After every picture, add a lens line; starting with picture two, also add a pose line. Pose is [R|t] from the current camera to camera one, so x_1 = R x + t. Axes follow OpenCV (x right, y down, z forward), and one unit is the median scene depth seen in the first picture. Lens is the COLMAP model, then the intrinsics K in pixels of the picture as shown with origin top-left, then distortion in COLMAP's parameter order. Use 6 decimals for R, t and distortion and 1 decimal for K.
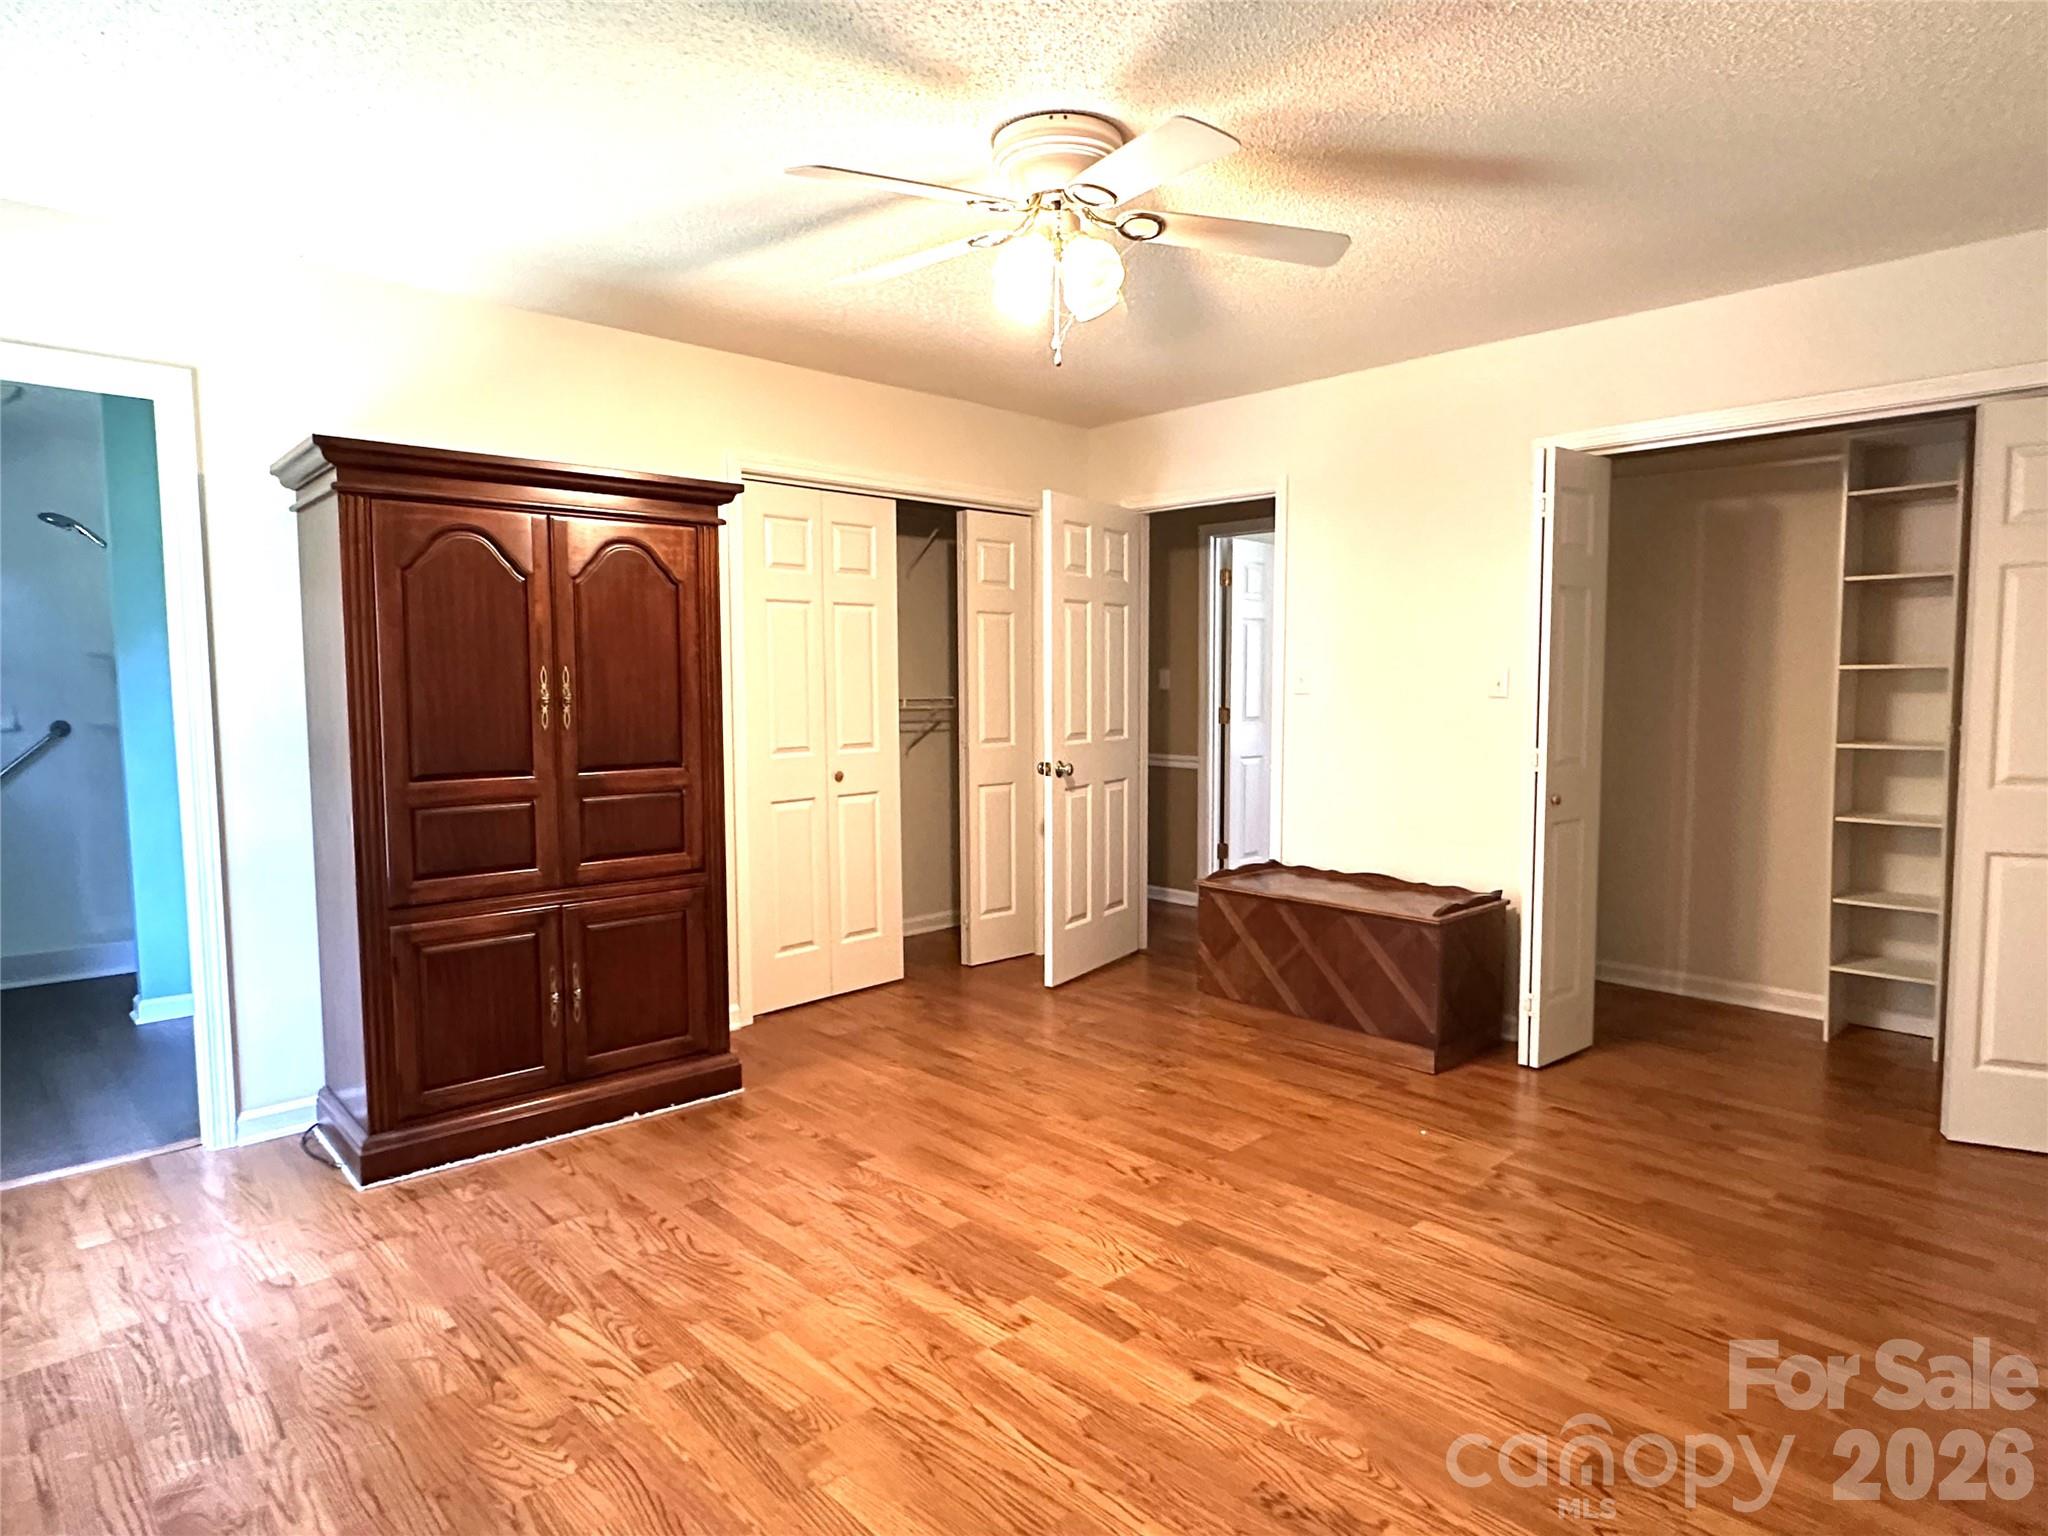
lens RADIAL K [[1175.4, 0, 1024.0], [0, 1175.4, 768.0], [0, 0, 1]] dist [-0.001202, -0.001460]
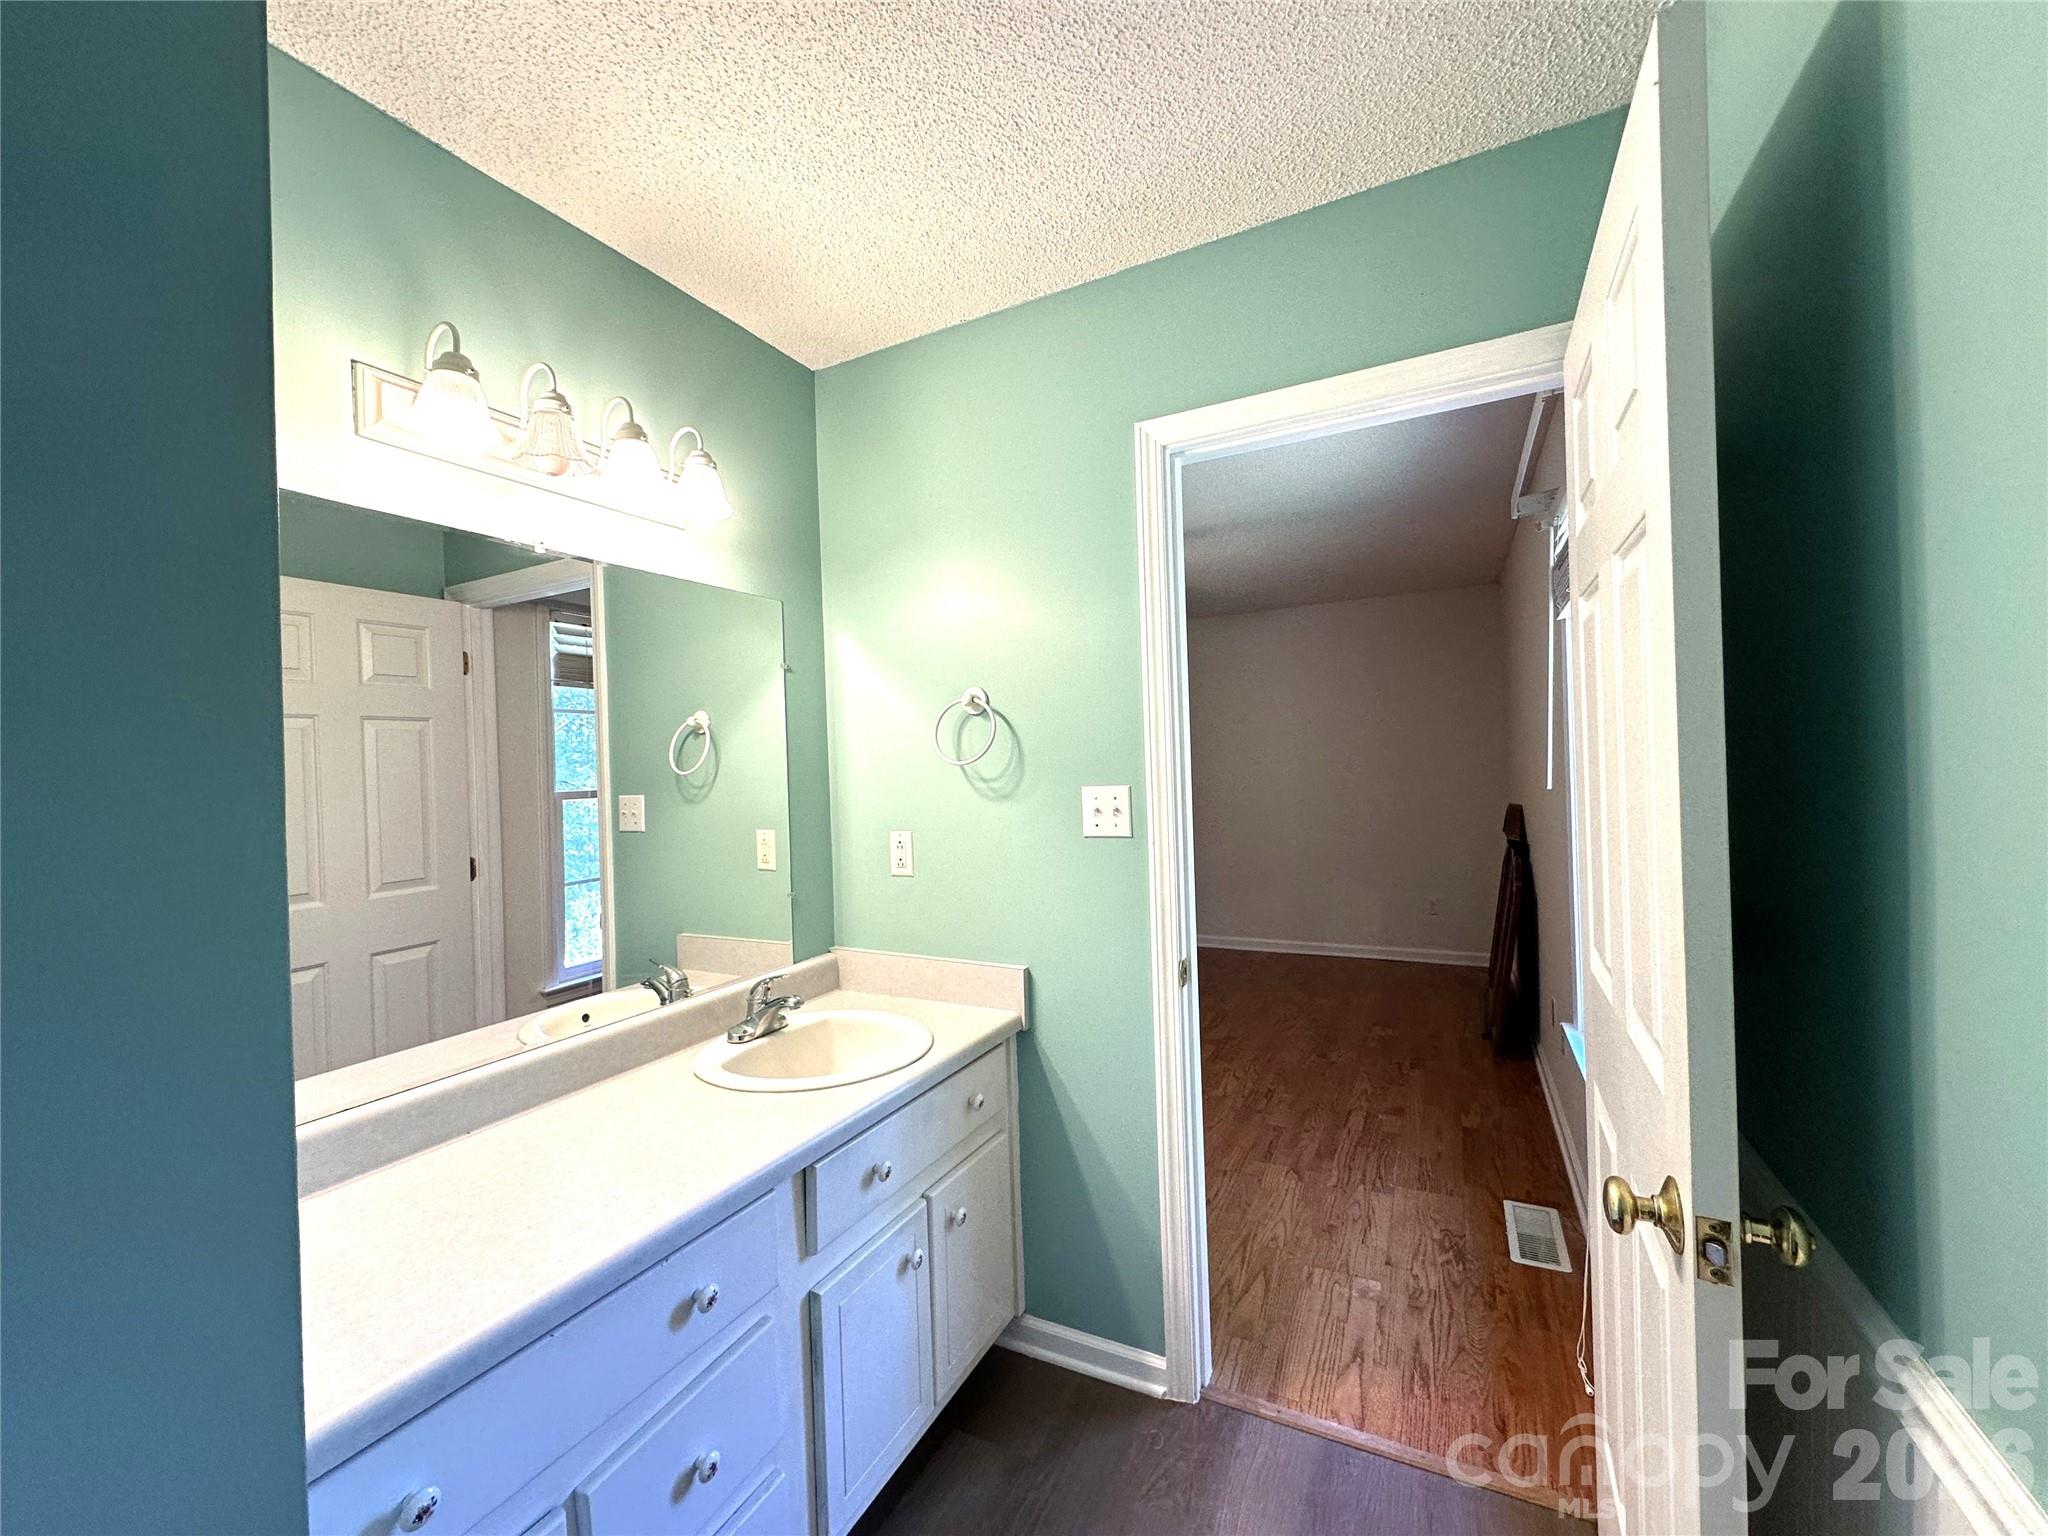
lens RADIAL K [[821.2, 0, 1024.0], [0, 821.2, 768.0], [0, 0, 1]] dist [-0.001096, 0.000241]
pose [[-0.328095, 0.018541, 0.944463, -1.561561], [0.110289, 0.993722, 0.018805, -0.155742], [-0.938184, 0.110334, -0.328080, 1.643389]]
